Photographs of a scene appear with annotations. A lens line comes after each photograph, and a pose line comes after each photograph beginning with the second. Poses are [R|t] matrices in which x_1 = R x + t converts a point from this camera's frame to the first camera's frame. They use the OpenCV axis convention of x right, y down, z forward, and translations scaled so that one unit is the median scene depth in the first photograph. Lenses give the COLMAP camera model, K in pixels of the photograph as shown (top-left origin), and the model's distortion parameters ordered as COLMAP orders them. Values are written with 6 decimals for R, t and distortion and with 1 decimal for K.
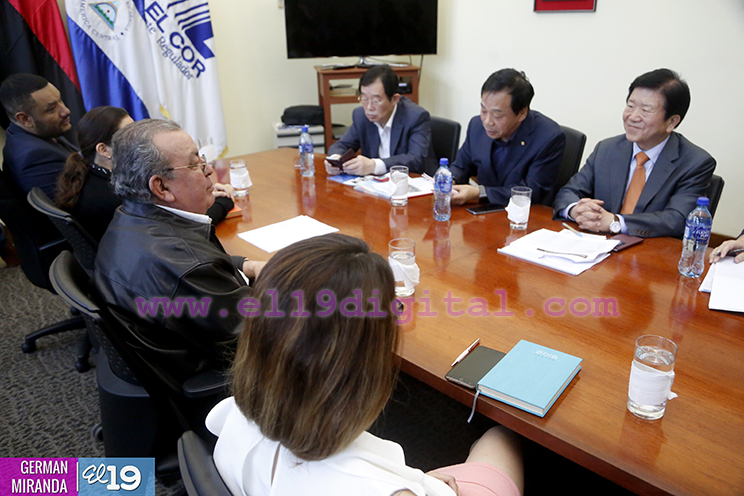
lens RADIAL K [[596.5, 0, 369.1], [0, 596.5, 245.9], [0, 0, 1]] dist [-0.055378, 0.058060]
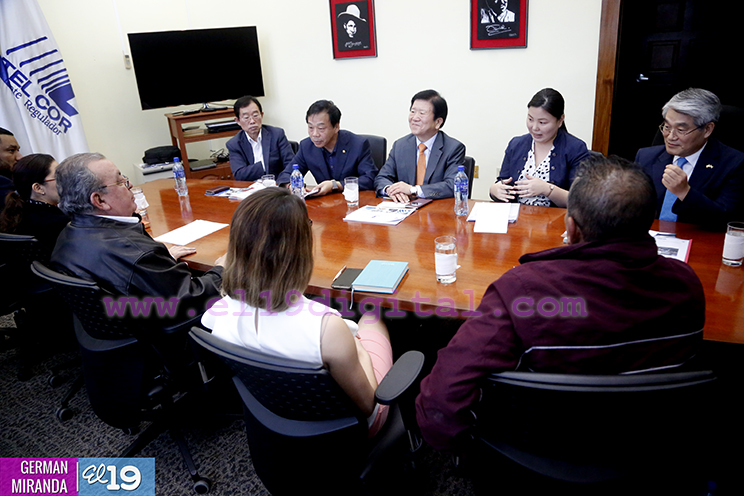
lens RADIAL K [[517.4, 0, 367.2], [0, 517.4, 247.4], [0, 0, 1]] dist [-0.070945, 0.050071]
pose [[0.944260, -0.162138, 0.286503, -0.055938], [0.169090, 0.985601, 0.000484, 0.043937], [-0.282456, 0.047988, 0.958079, -0.128592]]
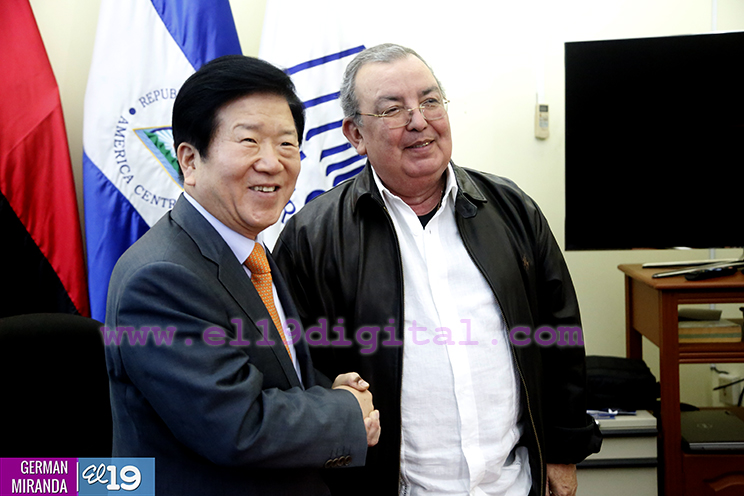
lens RADIAL K [[1063.9, 0, 400.8], [0, 1063.9, 242.5], [0, 0, 1]] dist [0.203608, 0.000000]
pose [[0.985617, 0.000416, -0.168994, -0.141950], [-0.049886, 0.956151, -0.288594, -0.106567], [0.161464, 0.292874, 0.942420, 0.293433]]
